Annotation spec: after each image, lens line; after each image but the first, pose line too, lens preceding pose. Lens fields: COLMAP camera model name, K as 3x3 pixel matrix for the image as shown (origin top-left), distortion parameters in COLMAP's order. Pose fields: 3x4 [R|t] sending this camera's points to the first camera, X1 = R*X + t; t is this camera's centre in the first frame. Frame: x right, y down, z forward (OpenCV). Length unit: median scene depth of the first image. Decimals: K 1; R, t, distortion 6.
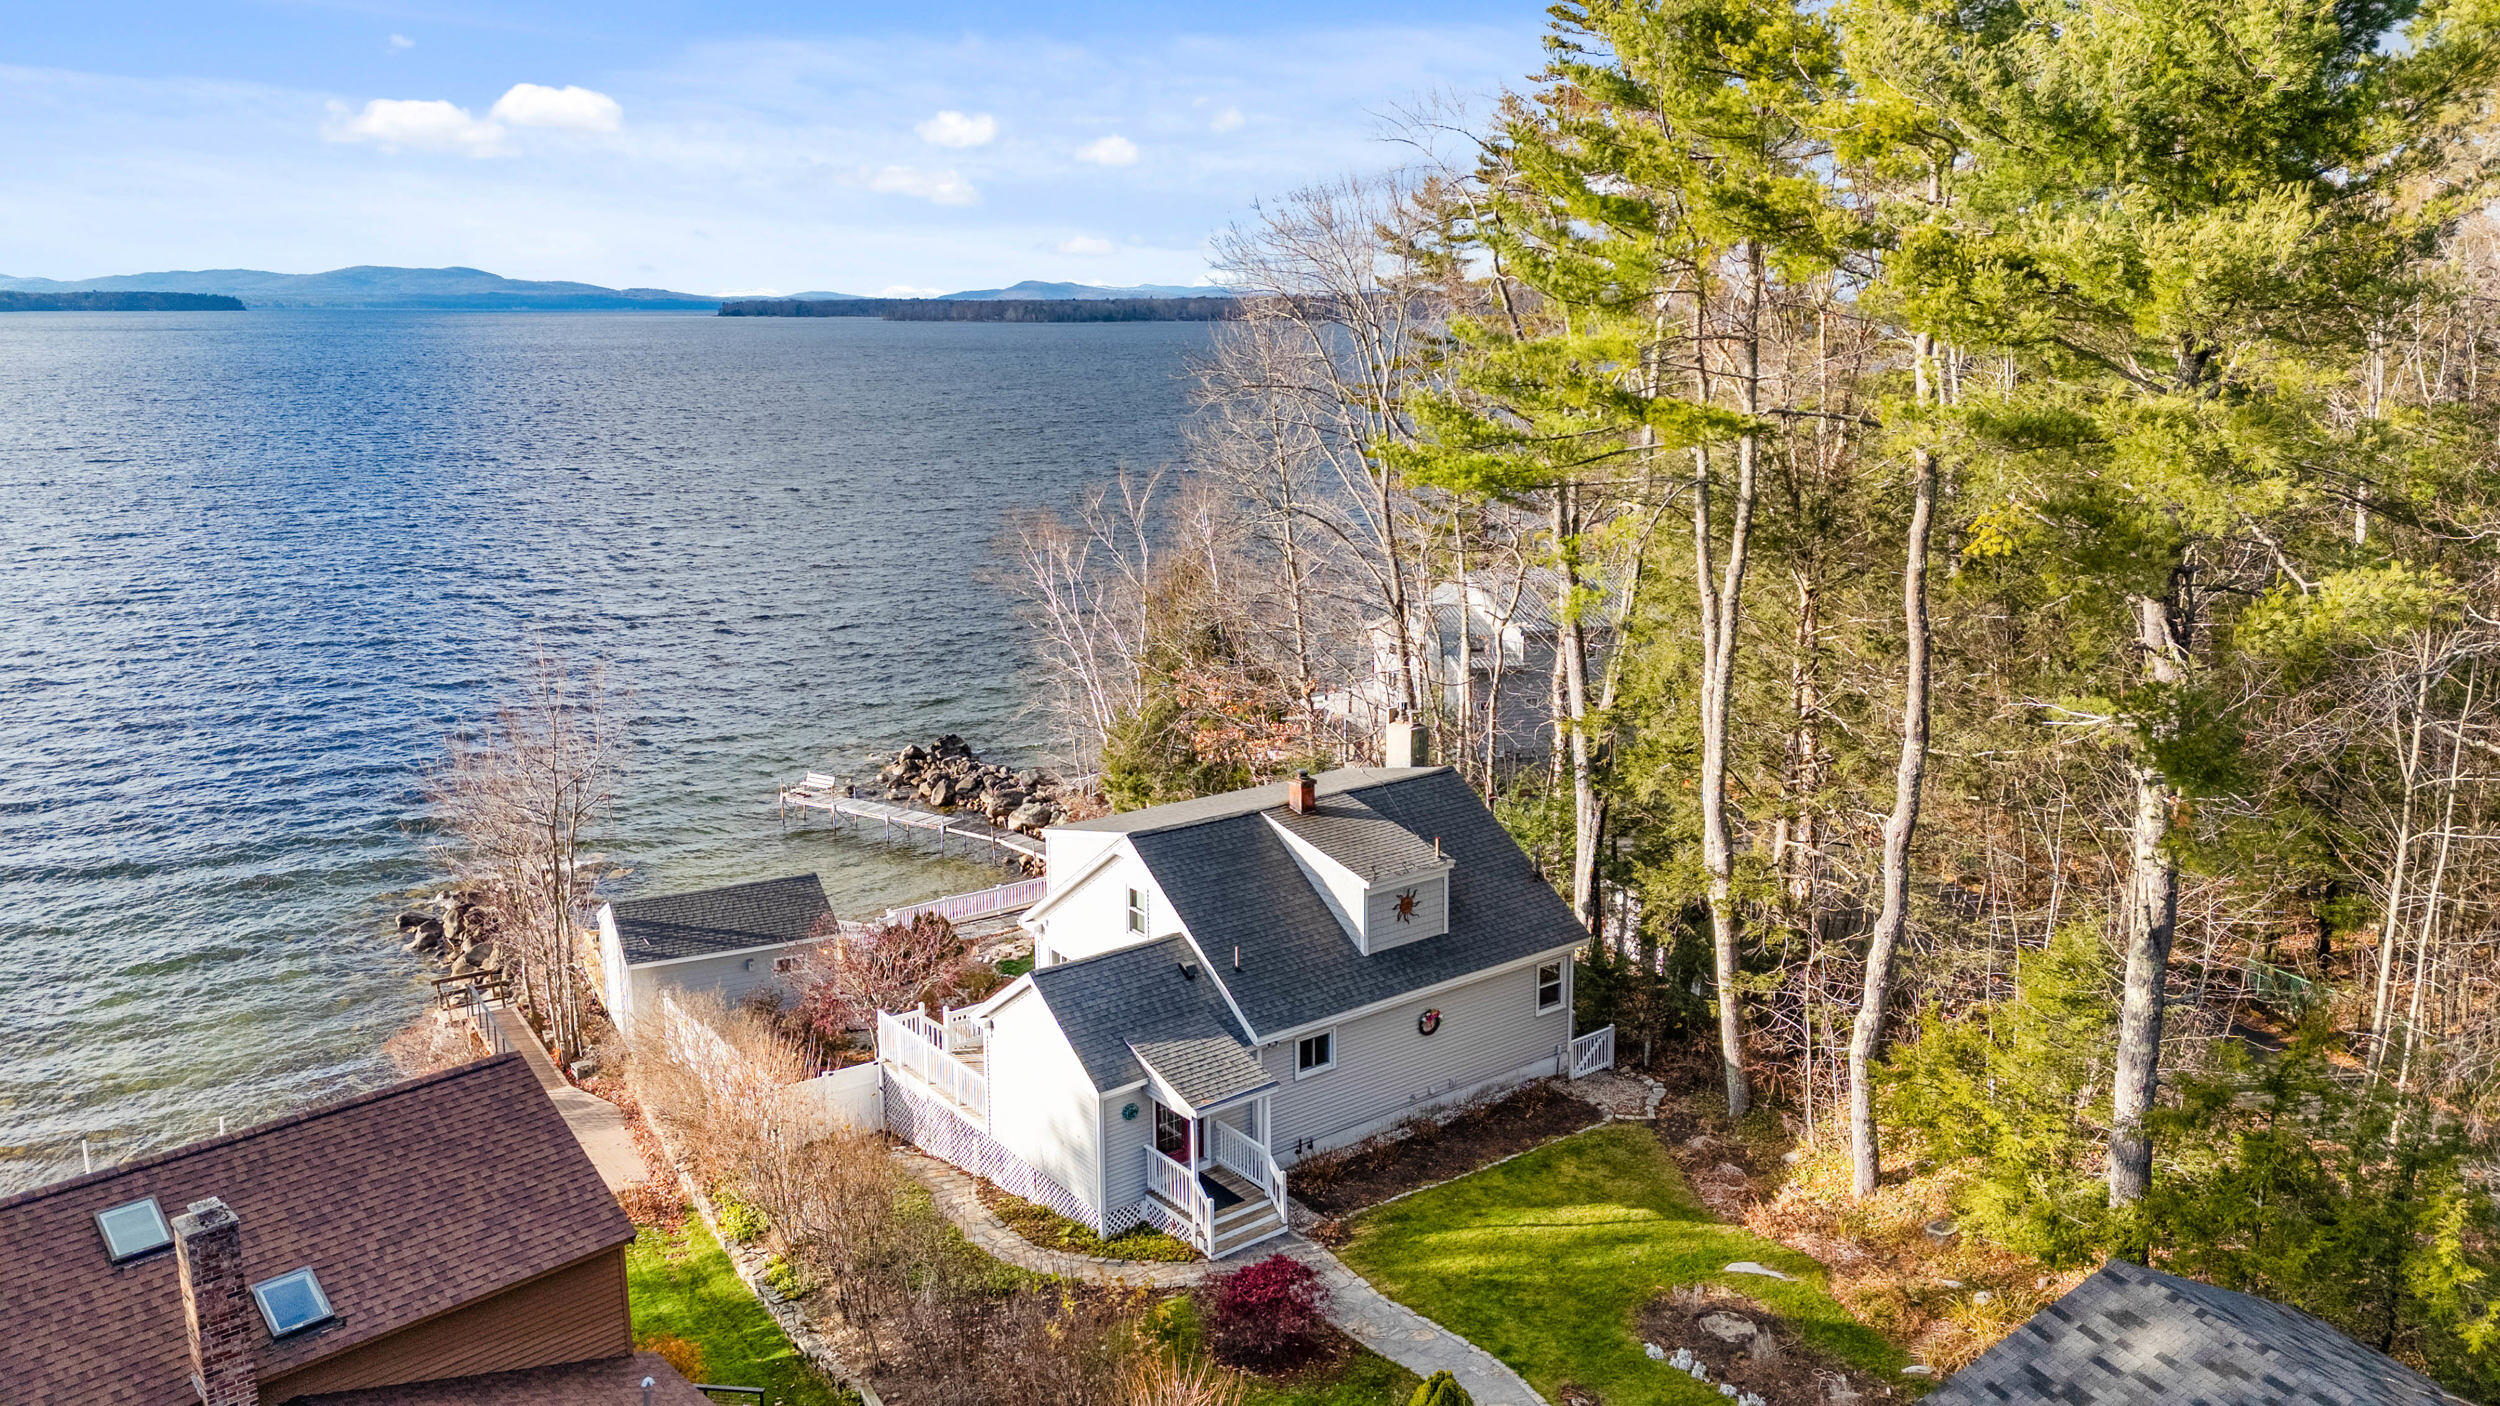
lens RADIAL K [[1842.7, 0, 1237.6], [0, 1842.7, 701.0], [0, 0, 1]] dist [0.054384, -0.005712]
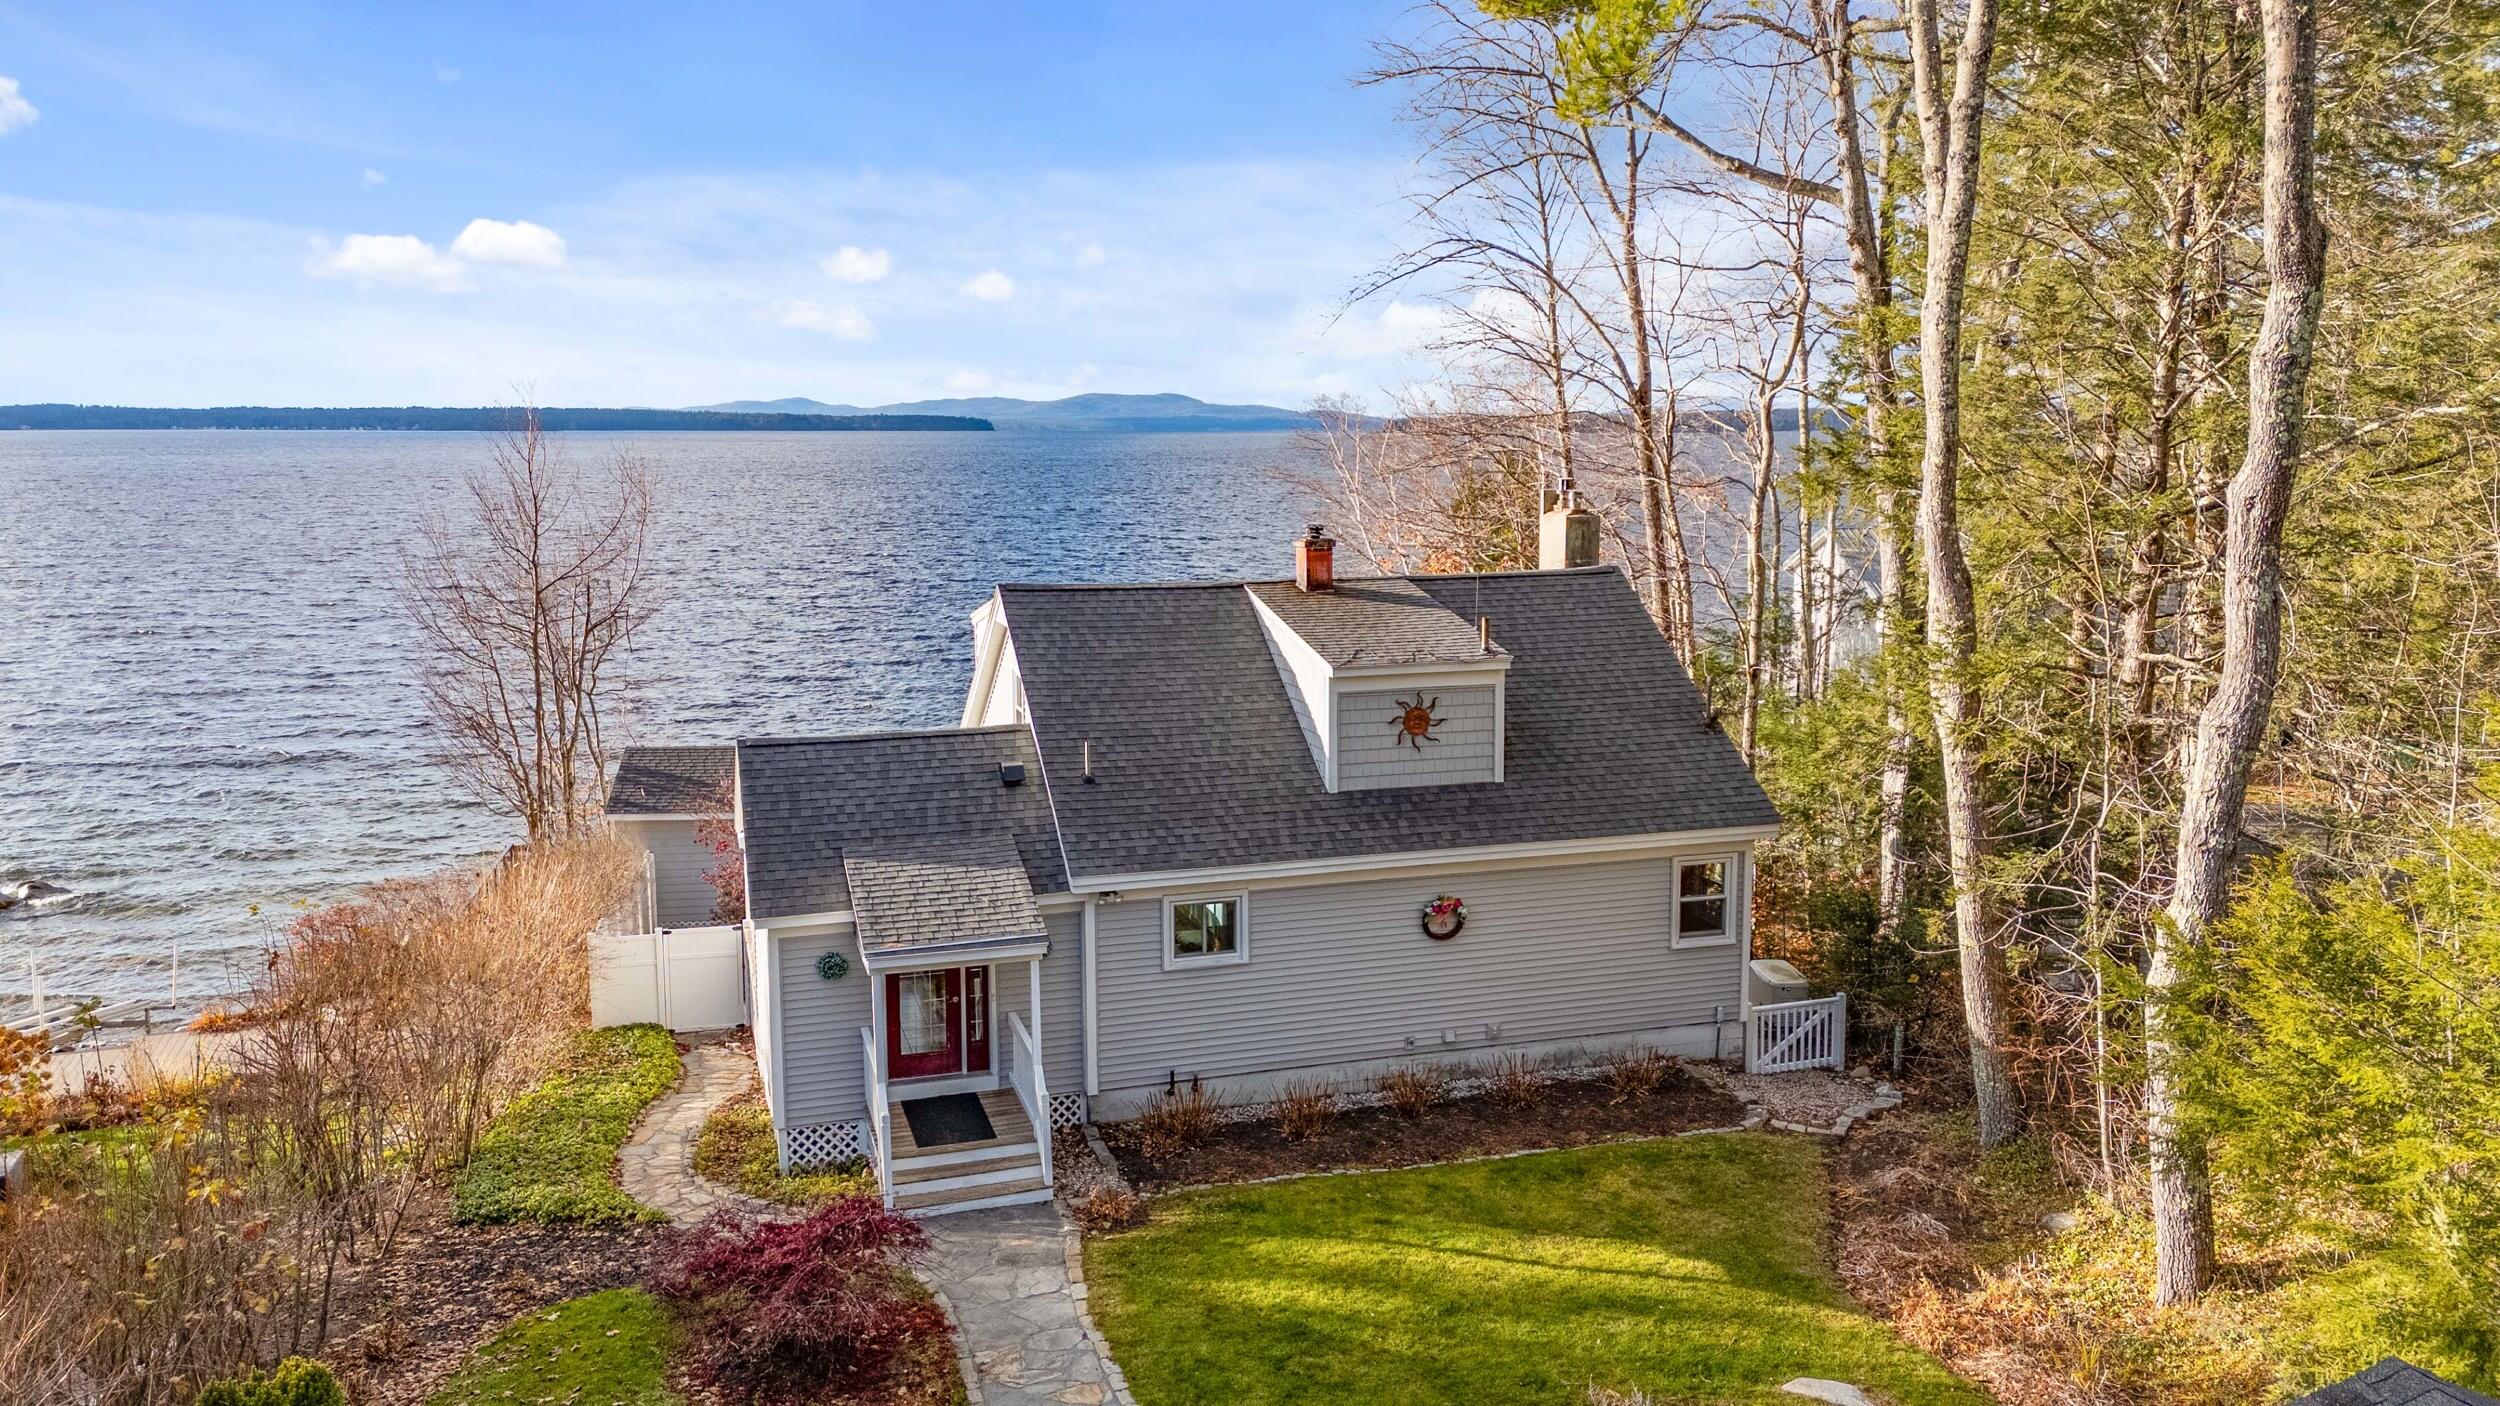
lens RADIAL K [[1842.7, 0, 1237.6], [0, 1842.7, 701.0], [0, 0, 1]] dist [0.054384, -0.005712]
pose [[0.938761, 0.050933, -0.340785, 0.243509], [-0.072360, 0.996102, -0.050454, 0.140247], [0.336887, 0.072023, 0.938786, 0.417710]]
